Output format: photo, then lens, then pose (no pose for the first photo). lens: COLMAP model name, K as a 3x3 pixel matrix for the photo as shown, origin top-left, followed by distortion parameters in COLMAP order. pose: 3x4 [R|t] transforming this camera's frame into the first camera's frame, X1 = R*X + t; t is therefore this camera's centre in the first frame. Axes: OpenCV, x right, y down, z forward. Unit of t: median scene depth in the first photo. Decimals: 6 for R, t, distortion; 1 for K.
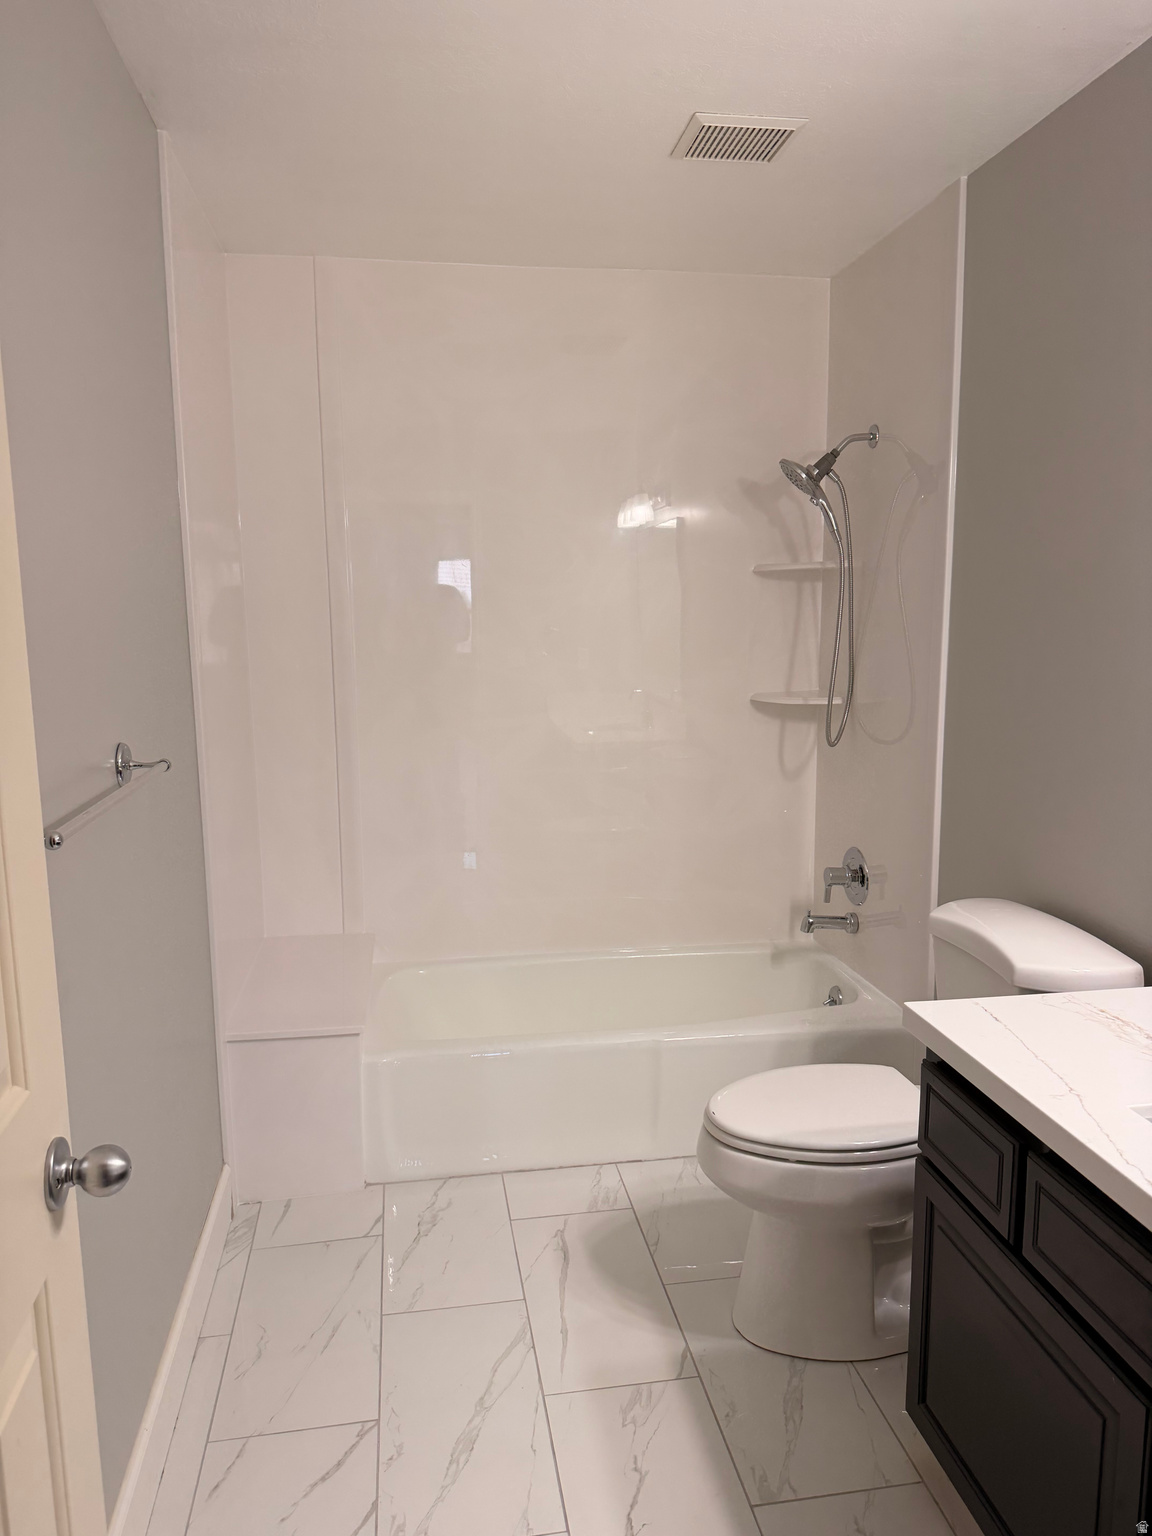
lens RADIAL K [[1084.5, 0, 580.2], [0, 1084.5, 772.4], [0, 0, 1]] dist [0.066039, -0.082599]
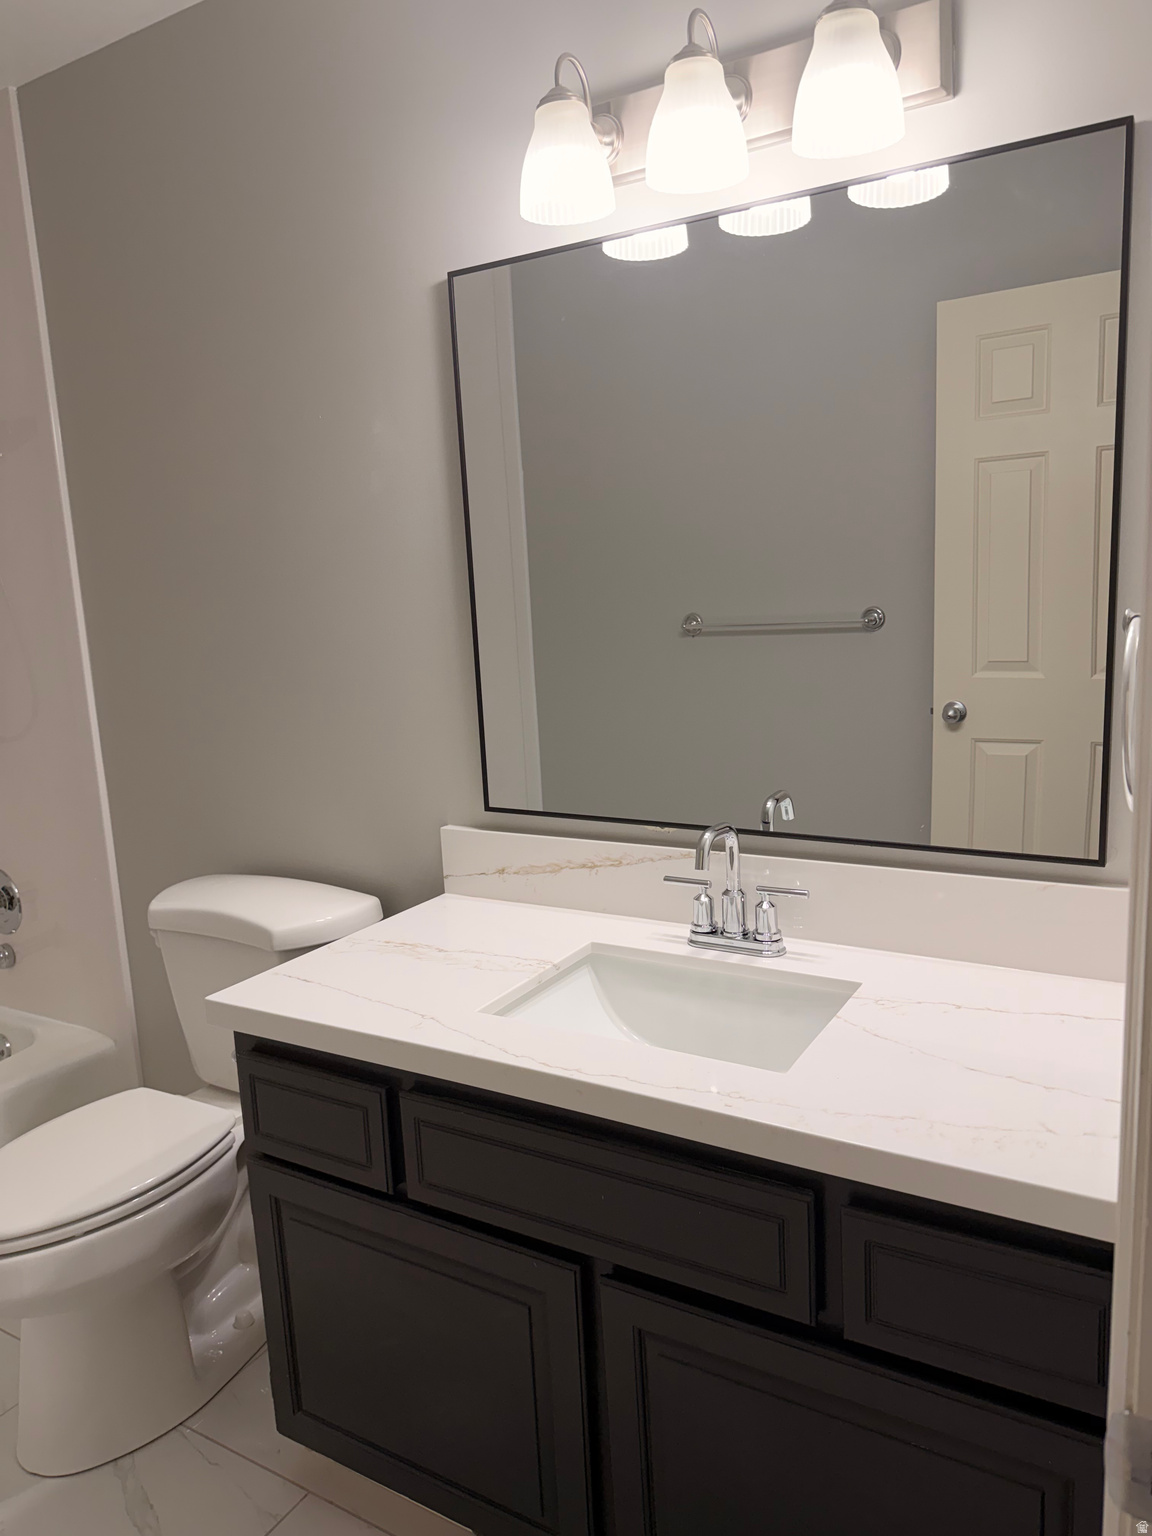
lens RADIAL K [[1084.5, 0, 580.2], [0, 1084.5, 772.4], [0, 0, 1]] dist [0.066039, -0.082599]
pose [[0.658162, -0.157227, 0.736276, -0.124624], [0.159369, 0.984884, 0.067854, 0.020421], [-0.735815, 0.072681, 0.673271, 0.166988]]
